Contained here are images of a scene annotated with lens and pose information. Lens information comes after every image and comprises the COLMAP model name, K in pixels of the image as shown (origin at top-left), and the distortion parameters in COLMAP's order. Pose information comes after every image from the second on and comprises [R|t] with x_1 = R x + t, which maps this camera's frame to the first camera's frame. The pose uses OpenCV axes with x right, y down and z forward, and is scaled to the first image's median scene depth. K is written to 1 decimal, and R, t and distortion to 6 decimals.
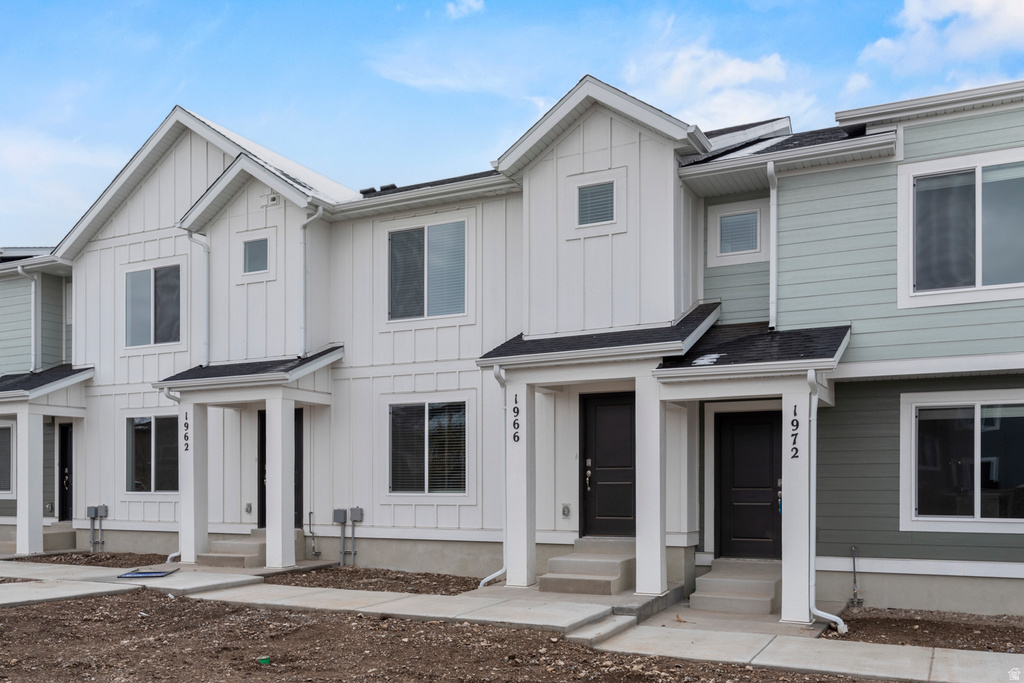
lens RADIAL K [[851.2, 0, 514.0], [0, 851.2, 339.9], [0, 0, 1]] dist [-0.004950, -0.000606]
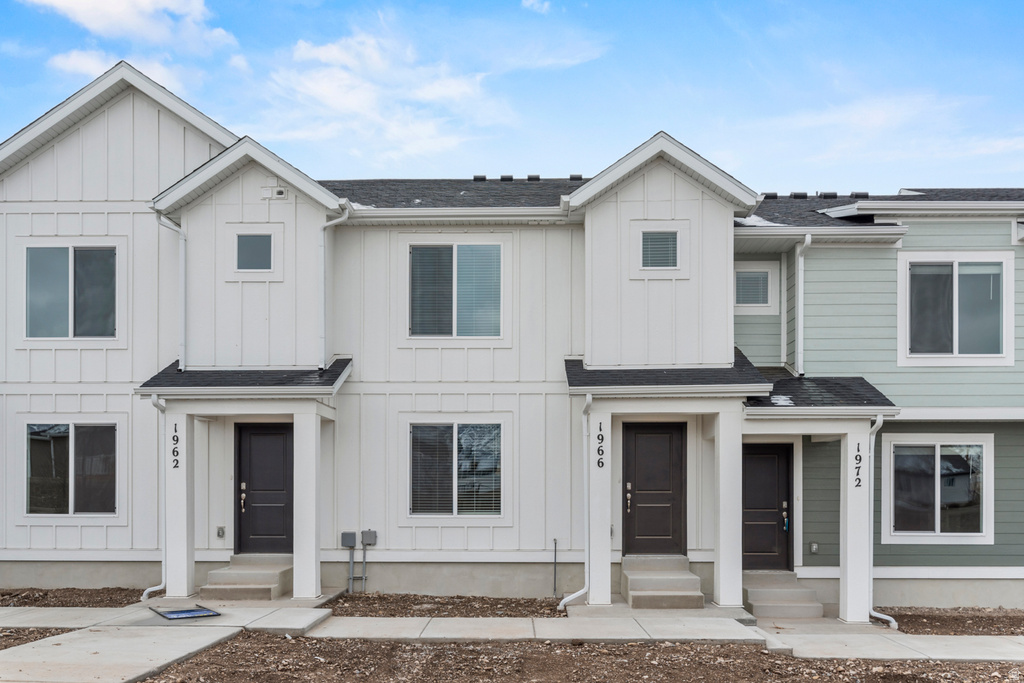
lens RADIAL K [[851.2, 0, 514.0], [0, 851.2, 339.9], [0, 0, 1]] dist [-0.004950, -0.000606]
pose [[0.910456, 0.073522, 0.407020, -0.509007], [-0.071043, 0.997247, -0.021222, -0.007733], [-0.407460, -0.009594, 0.913173, 0.076961]]
